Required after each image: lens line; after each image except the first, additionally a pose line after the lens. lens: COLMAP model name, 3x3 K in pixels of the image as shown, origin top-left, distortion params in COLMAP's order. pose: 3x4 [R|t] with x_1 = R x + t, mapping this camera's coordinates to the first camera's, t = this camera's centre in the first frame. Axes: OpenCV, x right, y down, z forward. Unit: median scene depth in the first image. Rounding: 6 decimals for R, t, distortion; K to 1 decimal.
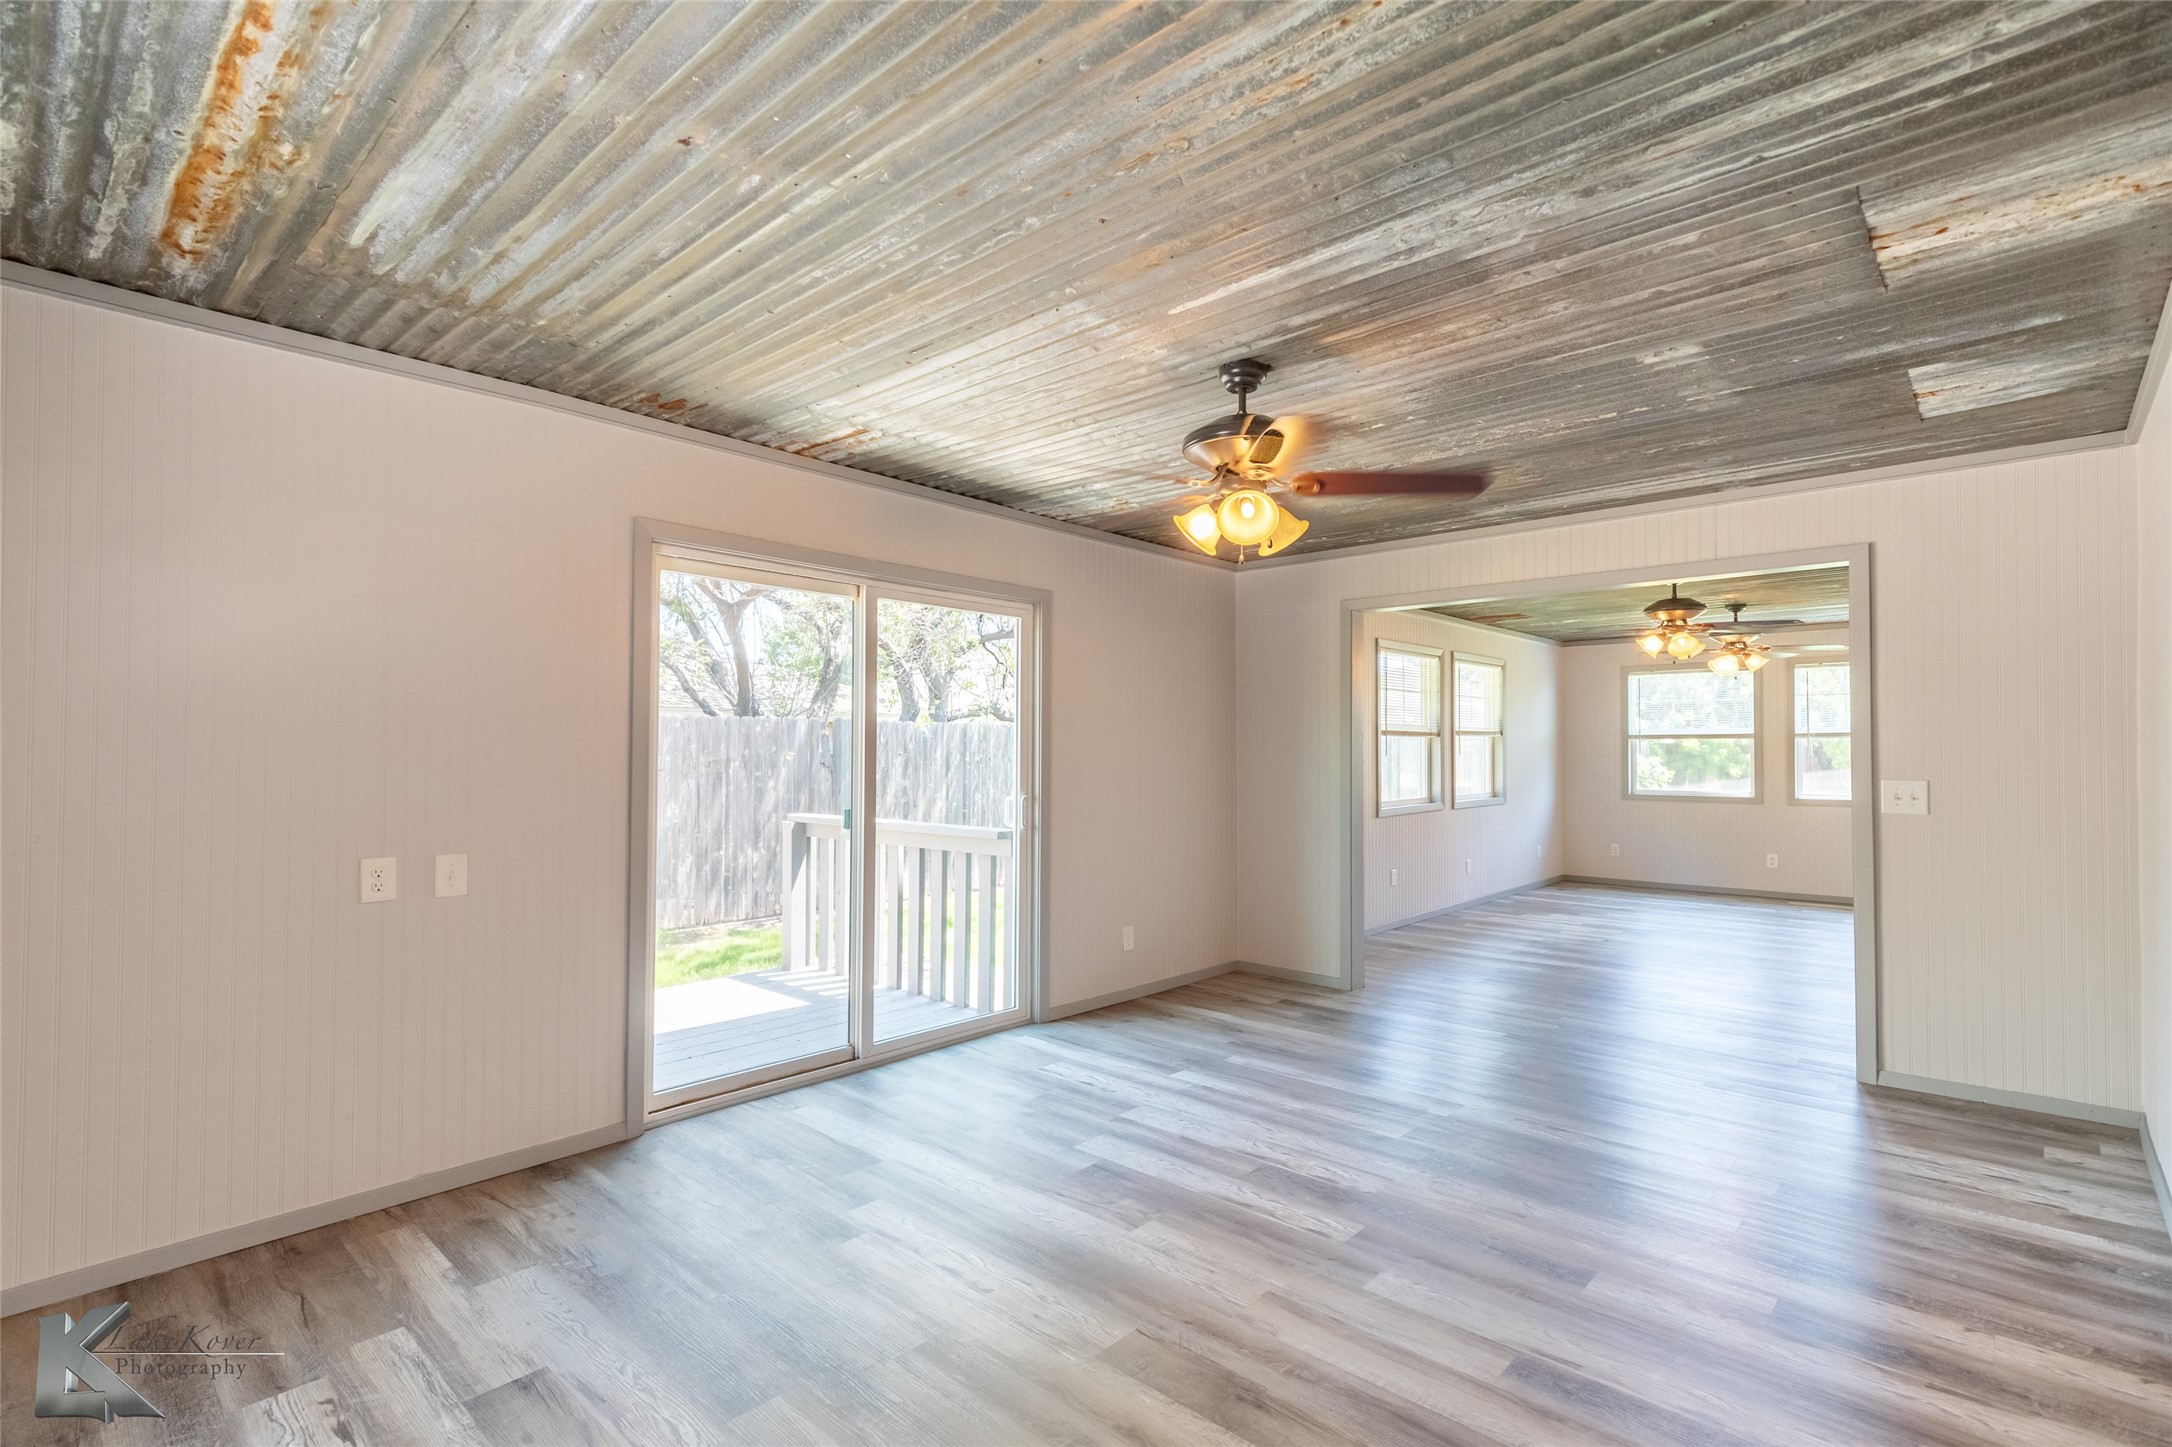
lens RADIAL K [[956.7, 0, 1067.5], [0, 956.7, 739.9], [0, 0, 1]] dist [0.013336, -0.000462]
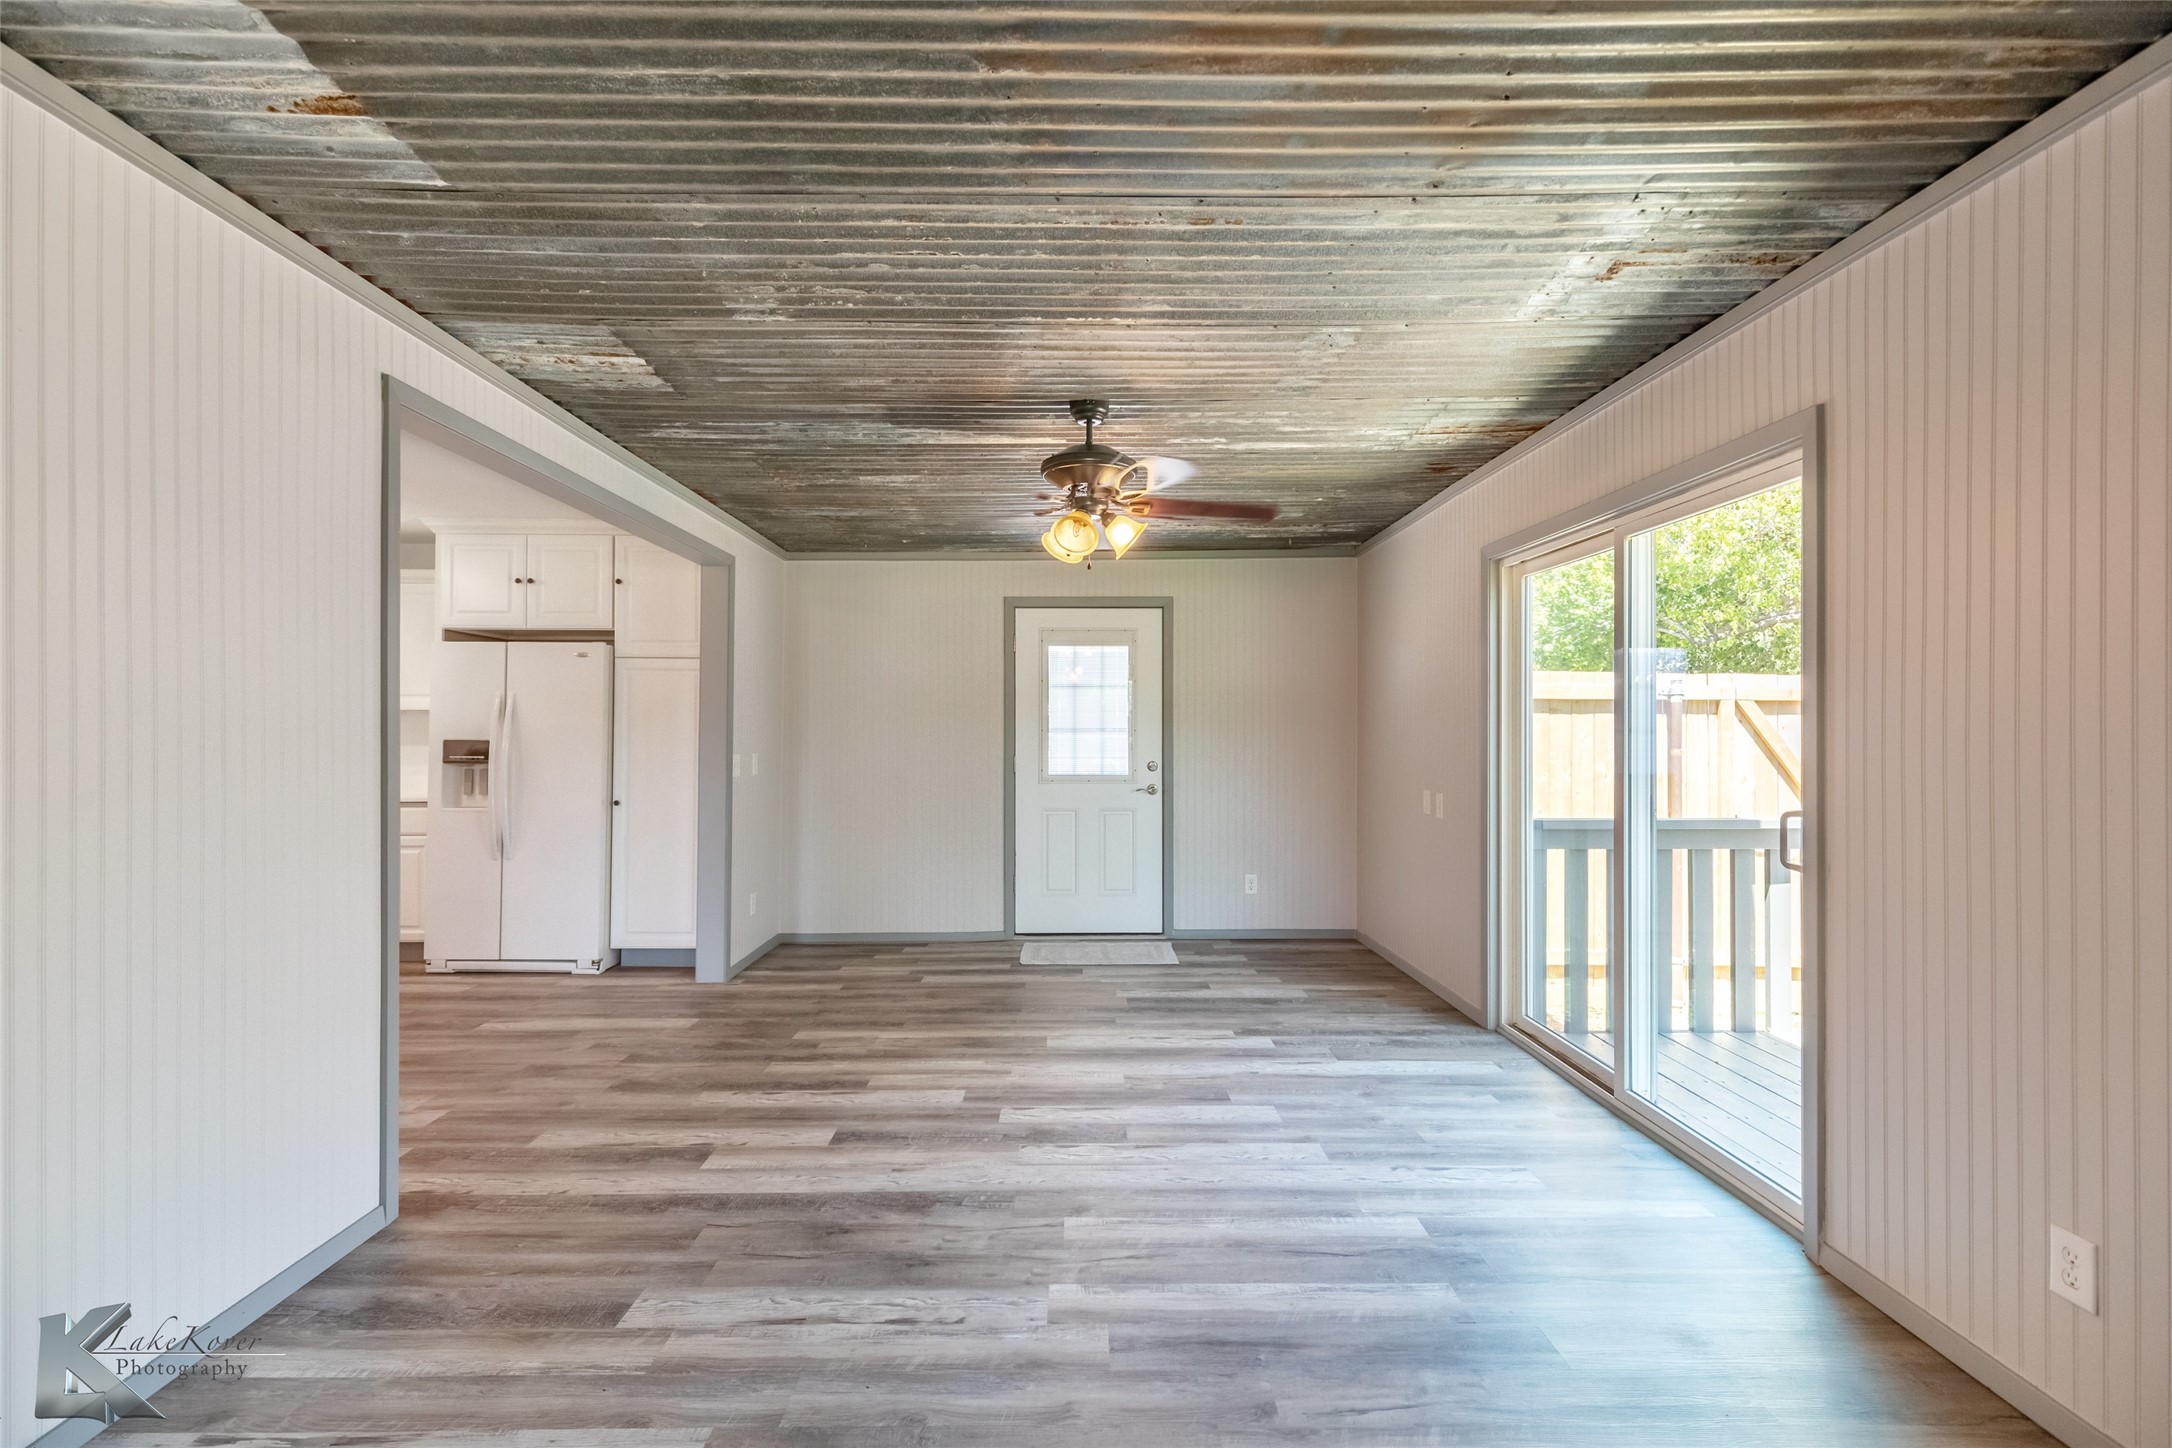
lens RADIAL K [[1034.5, 0, 1073.0], [0, 1034.5, 727.5], [0, 0, 1]] dist [0.009877, 0.000380]
pose [[-0.713486, -0.006821, -0.700636, 0.988979], [0.006666, 0.999841, -0.016522, 0.026797], [0.700638, -0.016459, -0.713327, 1.707383]]
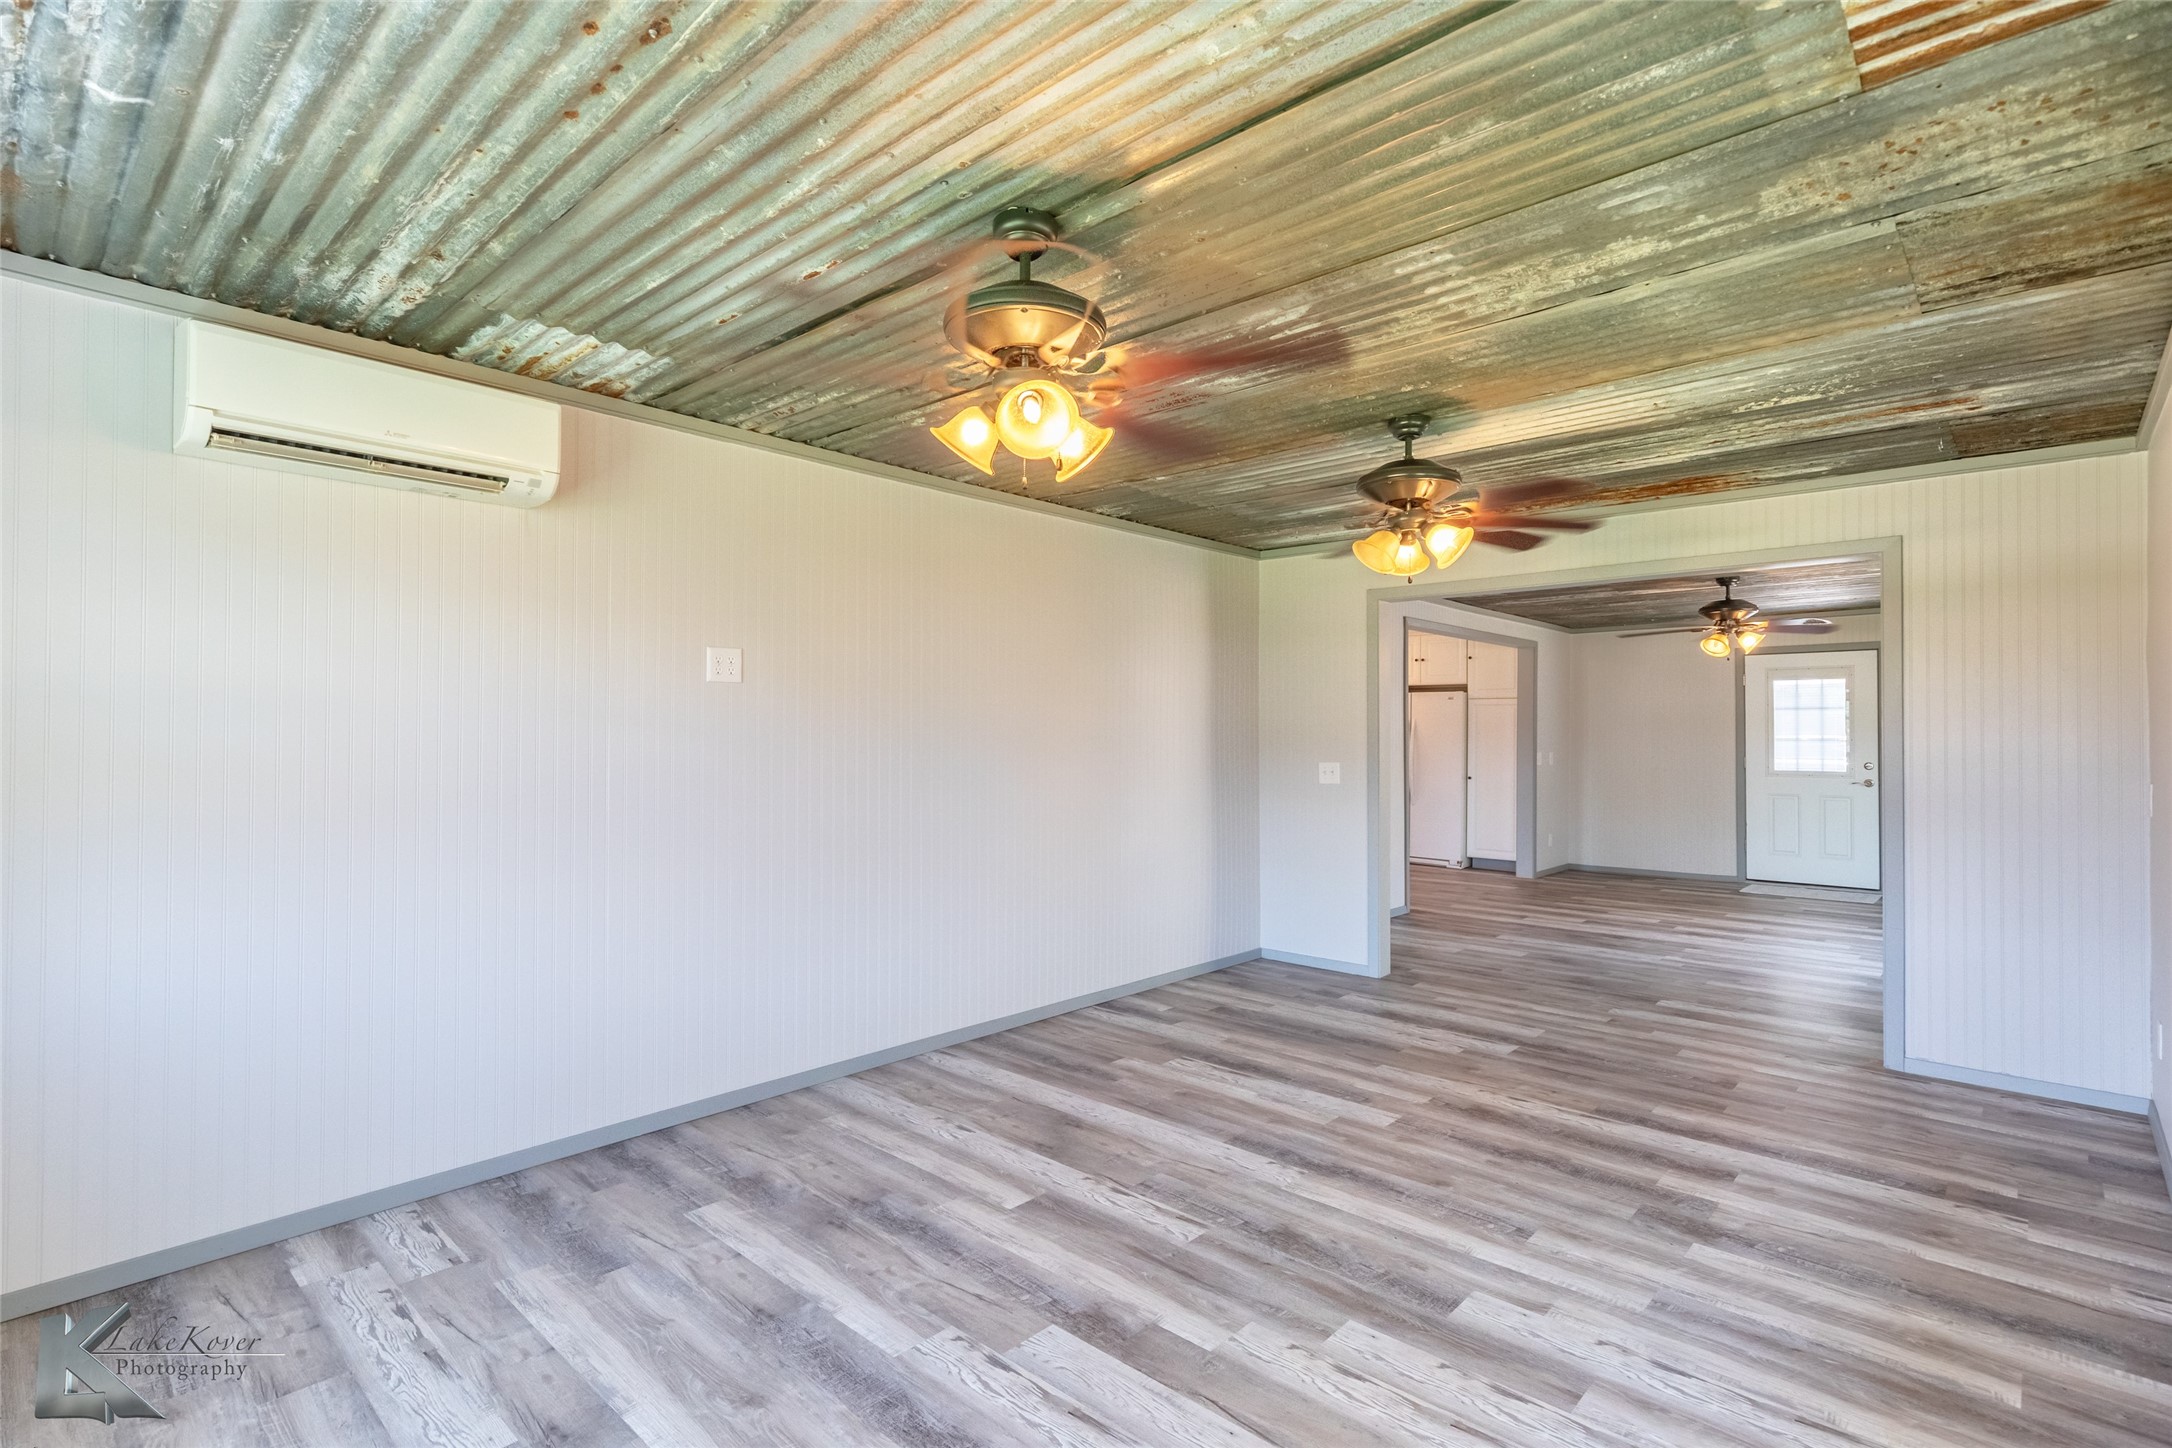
lens RADIAL K [[1034.5, 0, 995.5], [0, 1034.5, 728.0], [0, 0, 1]] dist [0.009877, 0.000380]
pose [[-0.999720, -0.002783, 0.023517, 1.796336], [-0.003206, 0.999833, -0.017967, 0.027250], [-0.023463, -0.018037, -0.999562, 3.352412]]
